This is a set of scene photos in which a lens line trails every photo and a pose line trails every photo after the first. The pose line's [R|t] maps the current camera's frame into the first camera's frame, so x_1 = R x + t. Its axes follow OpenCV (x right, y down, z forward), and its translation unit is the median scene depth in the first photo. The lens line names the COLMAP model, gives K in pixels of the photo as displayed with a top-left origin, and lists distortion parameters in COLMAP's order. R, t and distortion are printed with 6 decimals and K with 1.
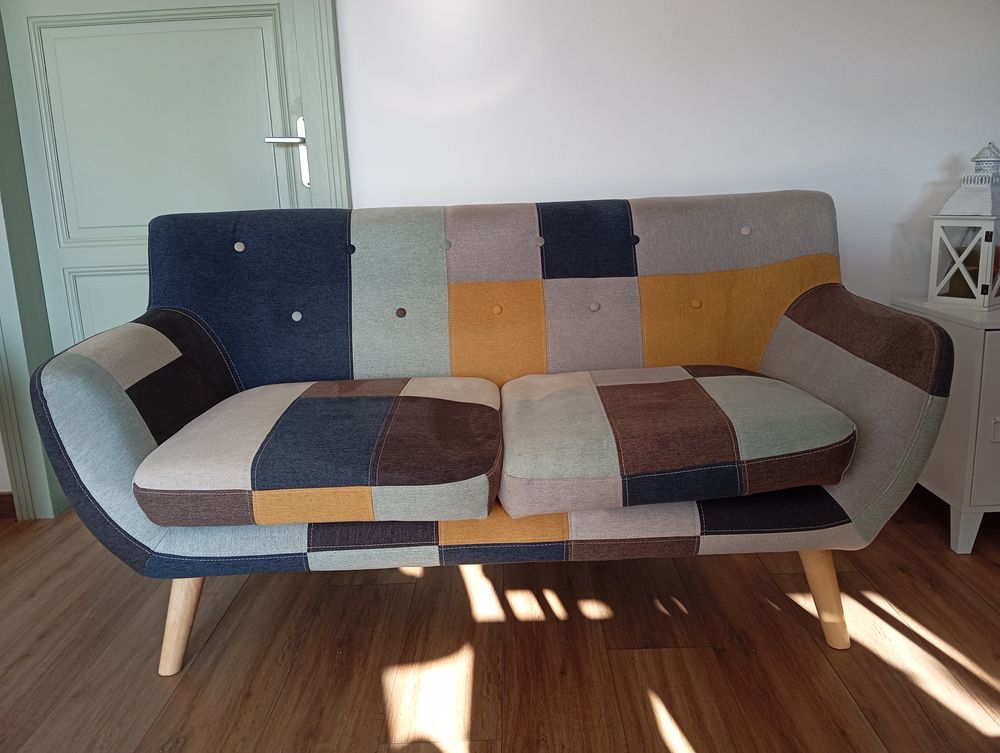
lens RADIAL K [[828.4, 0, 500.0], [0, 828.4, 376.5], [0, 0, 1]] dist [0.071536, -0.165538]
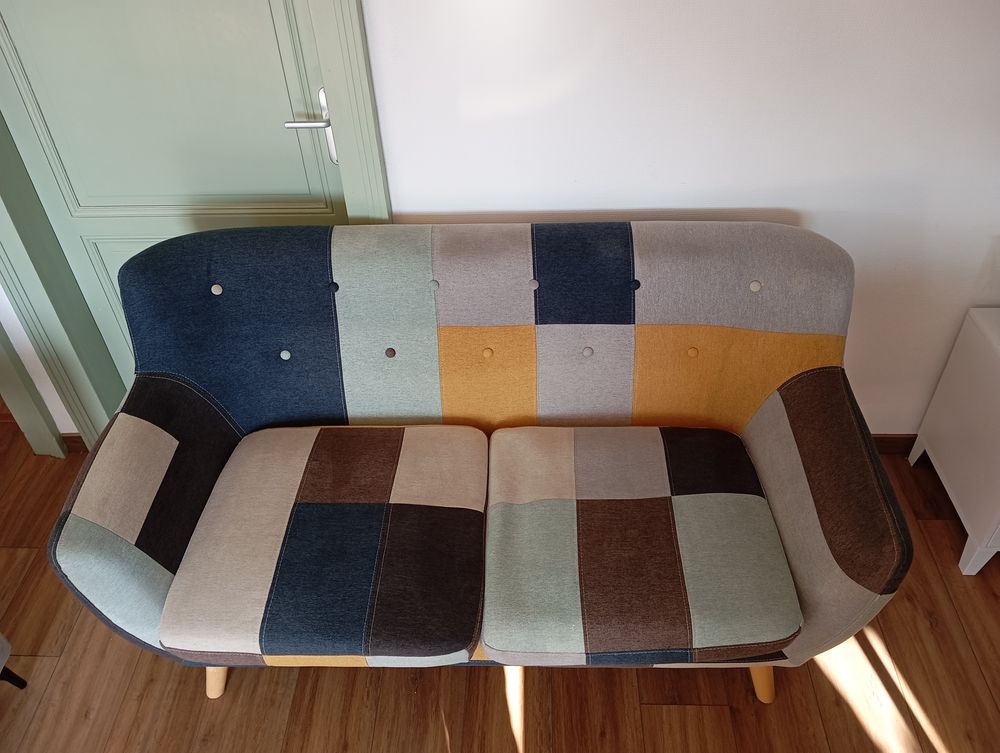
lens RADIAL K [[828.4, 0, 500.0], [0, 828.4, 376.5], [0, 0, 1]] dist [0.071536, -0.165538]
pose [[0.999549, 0.019703, -0.022665, 0.033614], [-0.006520, 0.879068, 0.476652, -0.523685], [0.029315, -0.476289, 0.878800, 0.126519]]
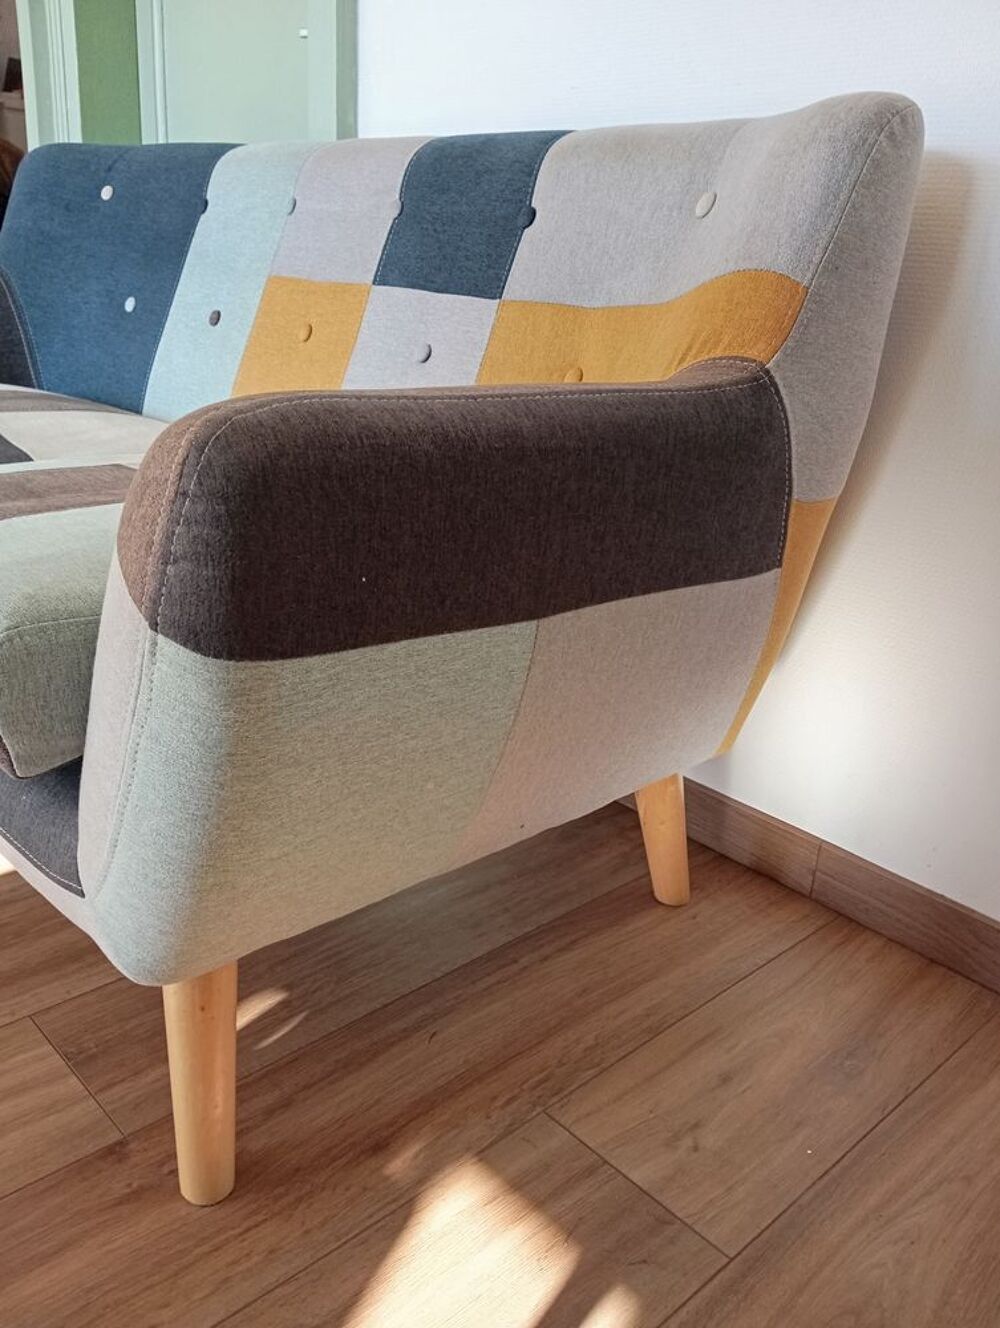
lens RADIAL K [[1100.2, 0, 500.0], [0, 1100.2, 664.0], [0, 0, 1]] dist [0.071536, -0.165538]
pose [[0.688751, 0.322367, -0.649386, 0.624649], [-0.246155, 0.946479, 0.208772, -0.058507], [0.681931, 0.016058, 0.731240, 0.561511]]
